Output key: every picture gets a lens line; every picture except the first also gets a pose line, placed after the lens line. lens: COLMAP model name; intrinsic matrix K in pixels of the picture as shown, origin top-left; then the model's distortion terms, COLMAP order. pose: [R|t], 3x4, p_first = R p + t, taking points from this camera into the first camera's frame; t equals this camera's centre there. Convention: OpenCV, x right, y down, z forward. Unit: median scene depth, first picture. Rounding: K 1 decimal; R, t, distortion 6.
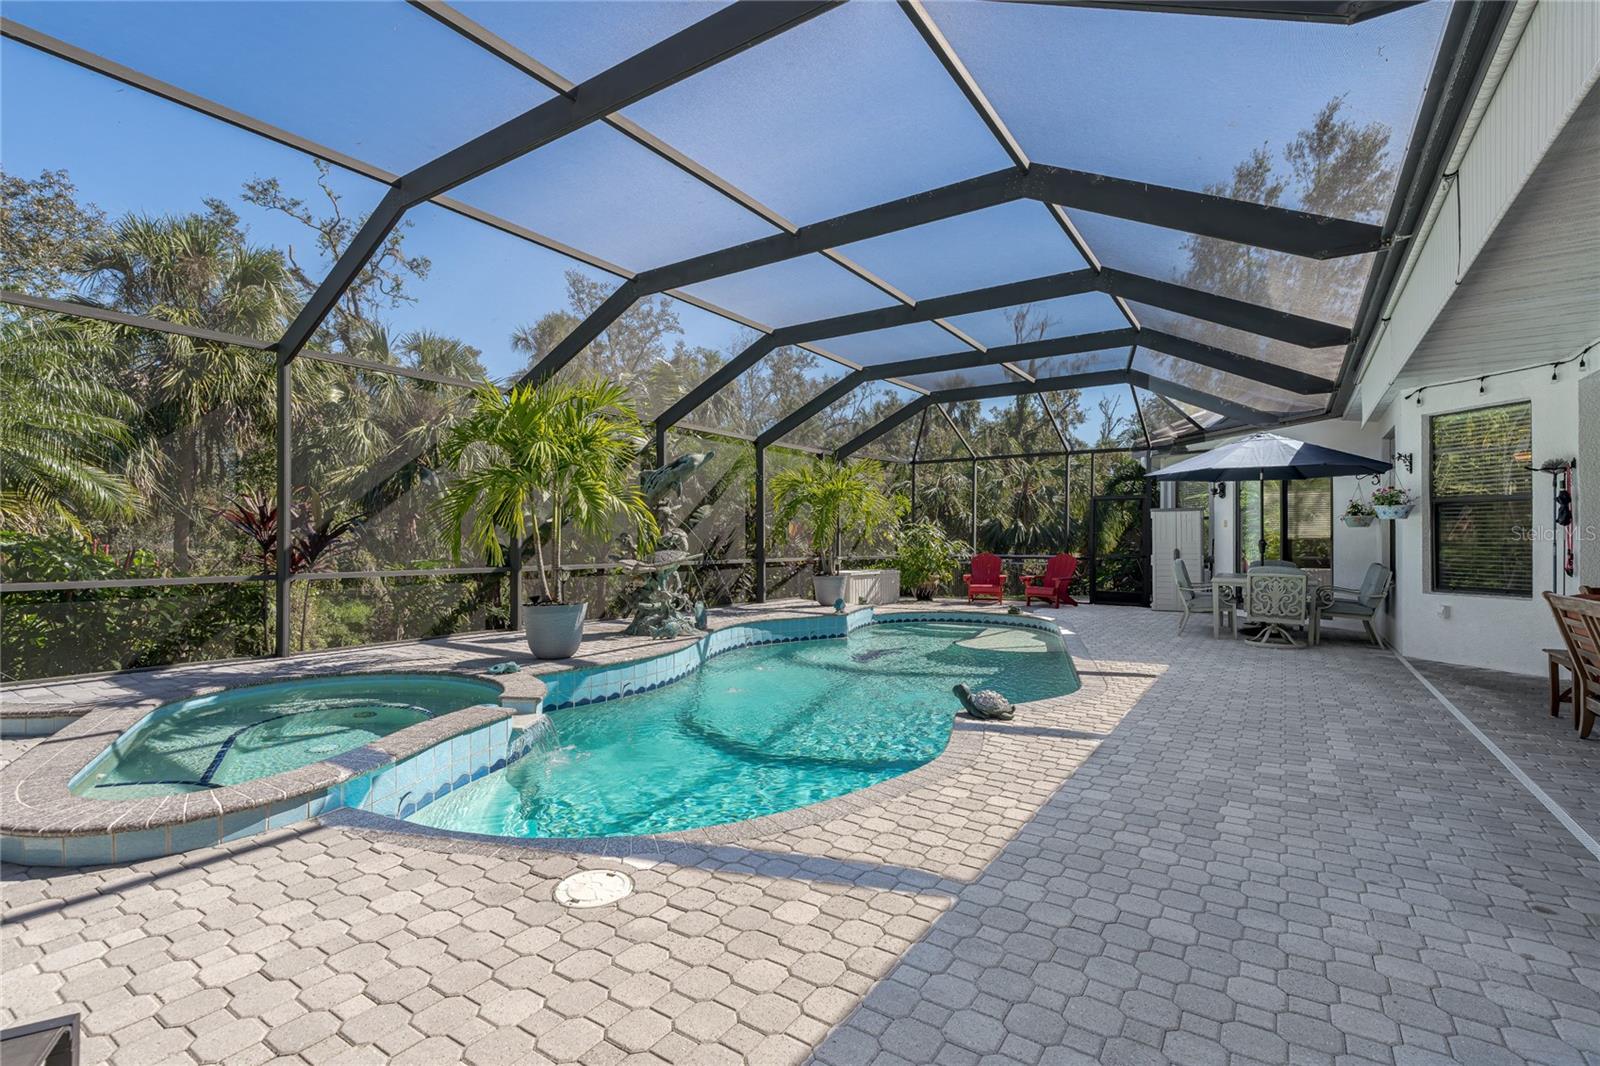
lens RADIAL K [[719.1, 0, 800.0], [0, 719.1, 533.0], [0, 0, 1]] dist [0.000648, 0.000118]
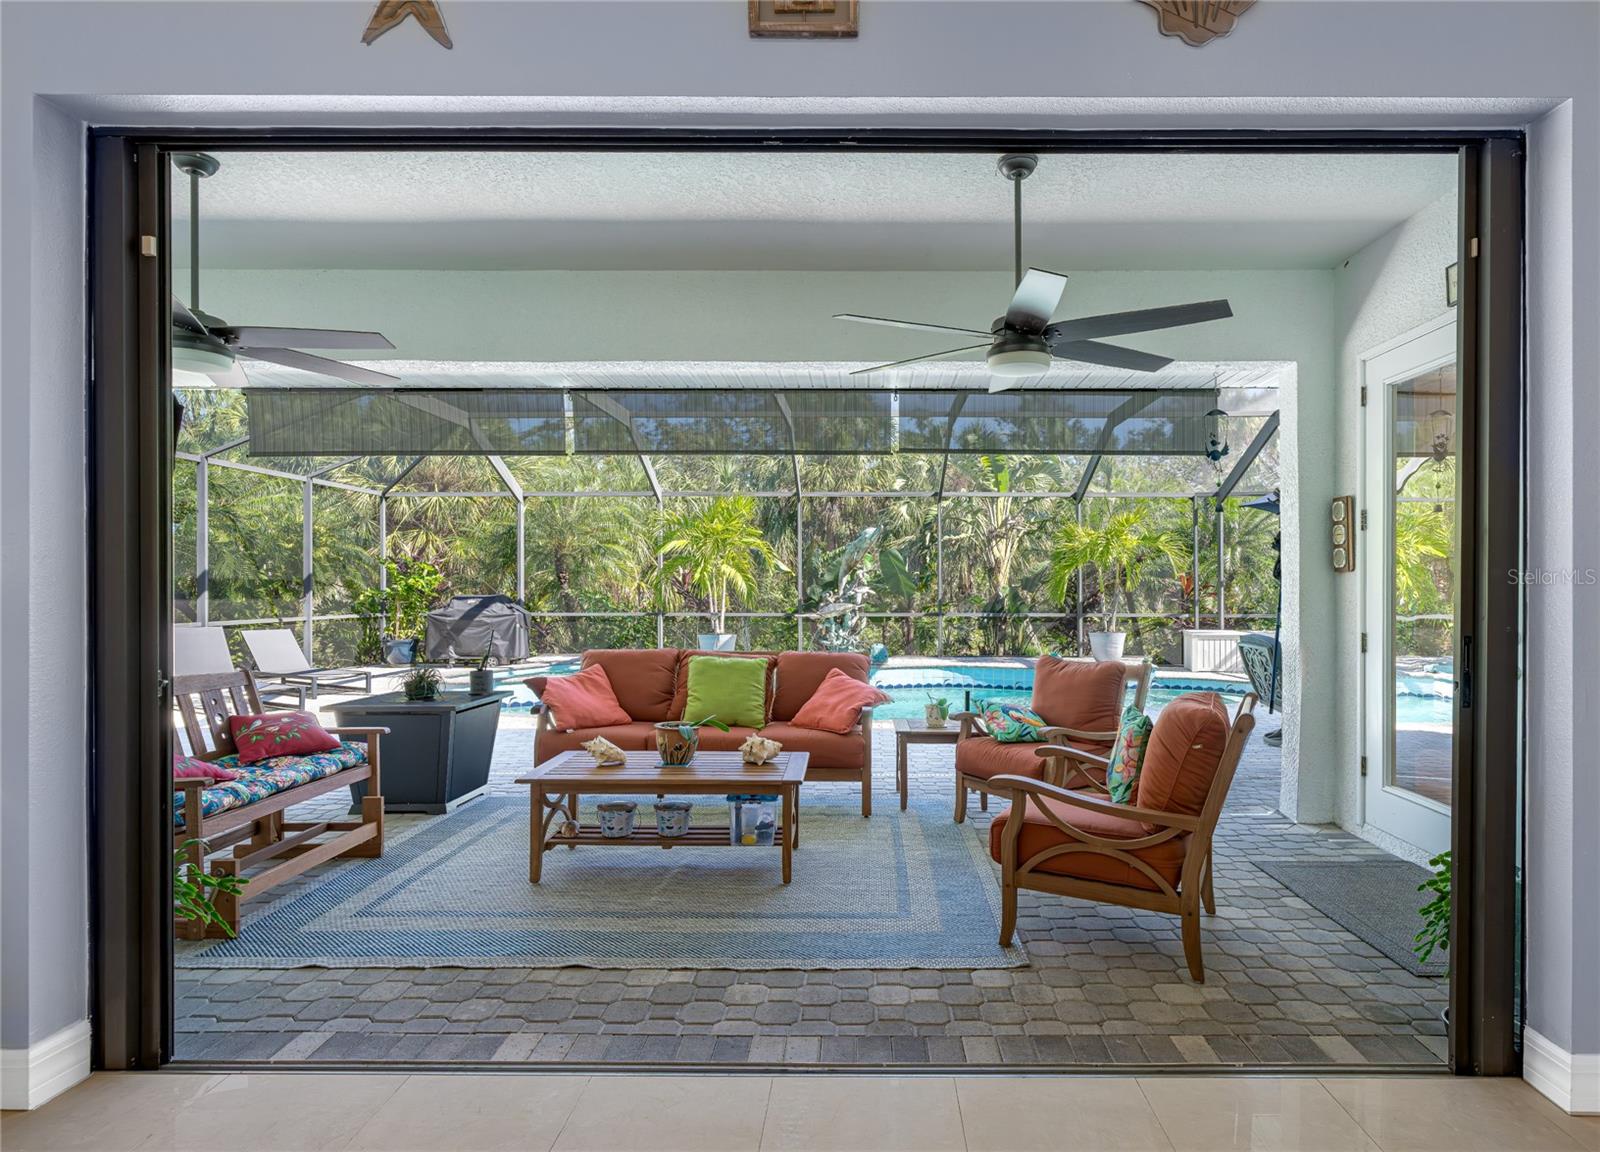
lens RADIAL K [[788.1, 0, 801.0], [0, 788.1, 596.1], [0, 0, 1]] dist [0.001098, 0.000143]
pose [[0.558410, 0.007018, -0.829535, 1.015779], [0.006272, 0.999900, 0.012681, -0.006866], [0.829541, -0.012284, 0.558310, 0.123700]]
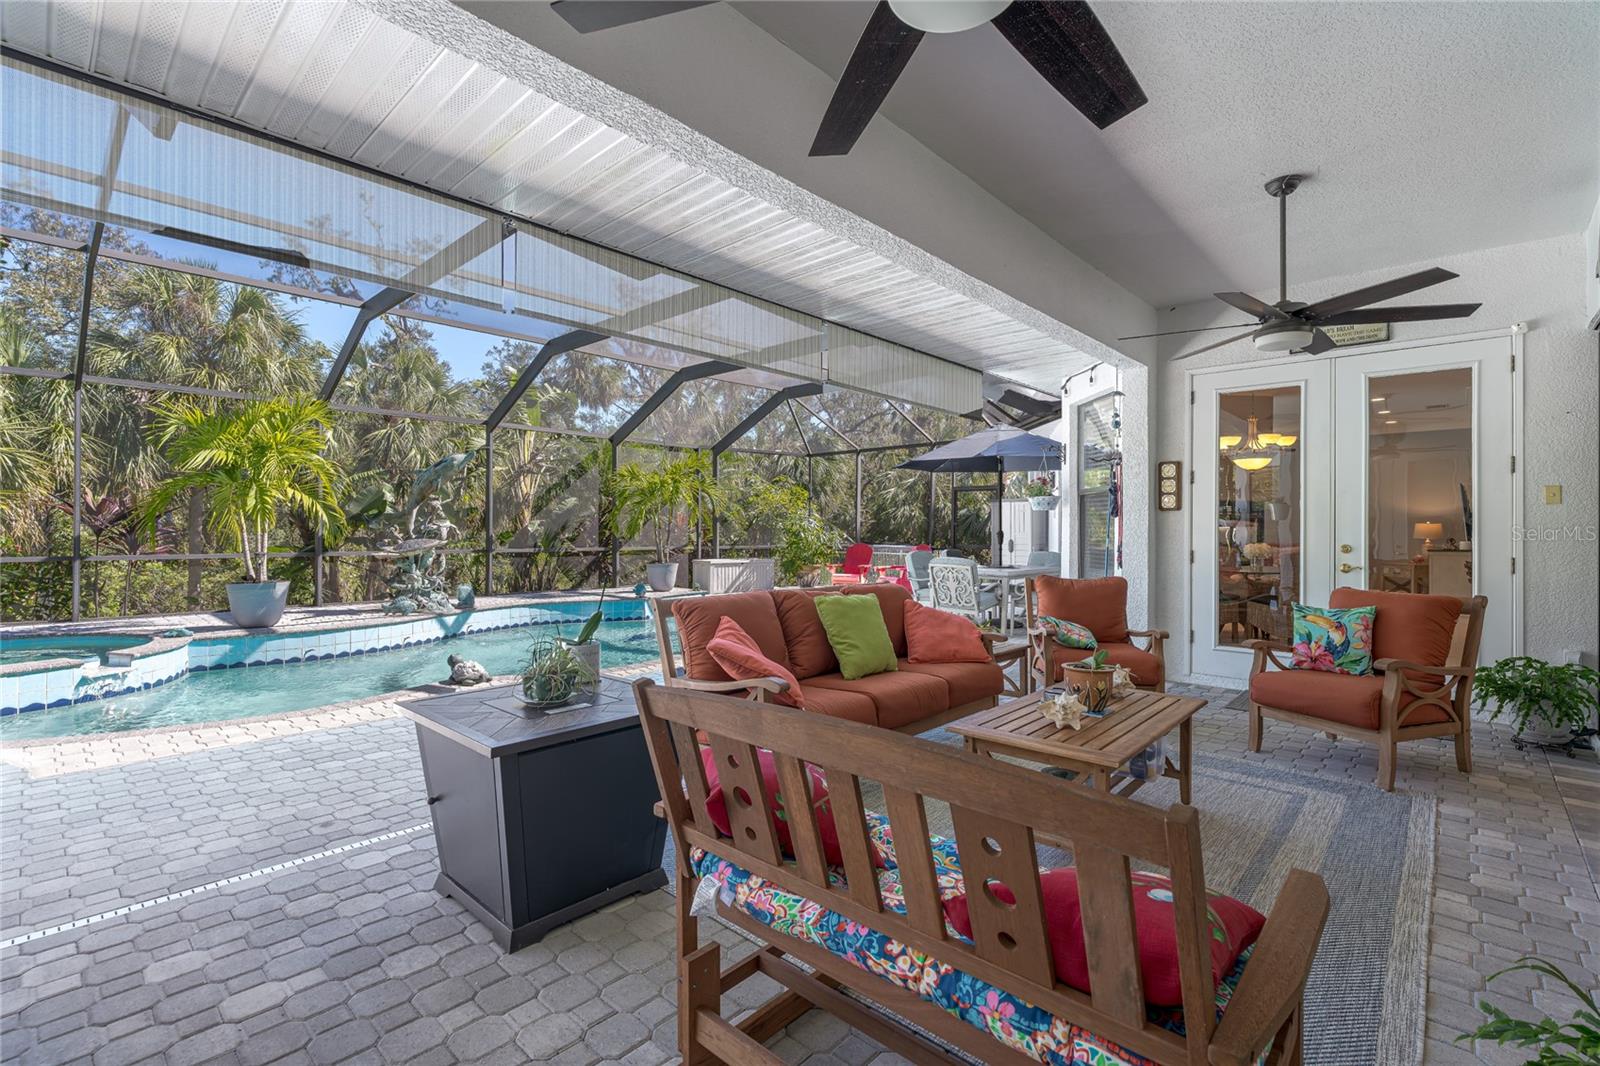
lens RADIAL K [[719.1, 0, 800.0], [0, 719.1, 533.0], [0, 0, 1]] dist [0.000648, 0.000118]
pose [[0.987200, 0.004419, -0.159426, 0.612191], [-0.002155, 0.999894, 0.014370, -0.002047], [0.159472, -0.013843, 0.987105, -0.031356]]
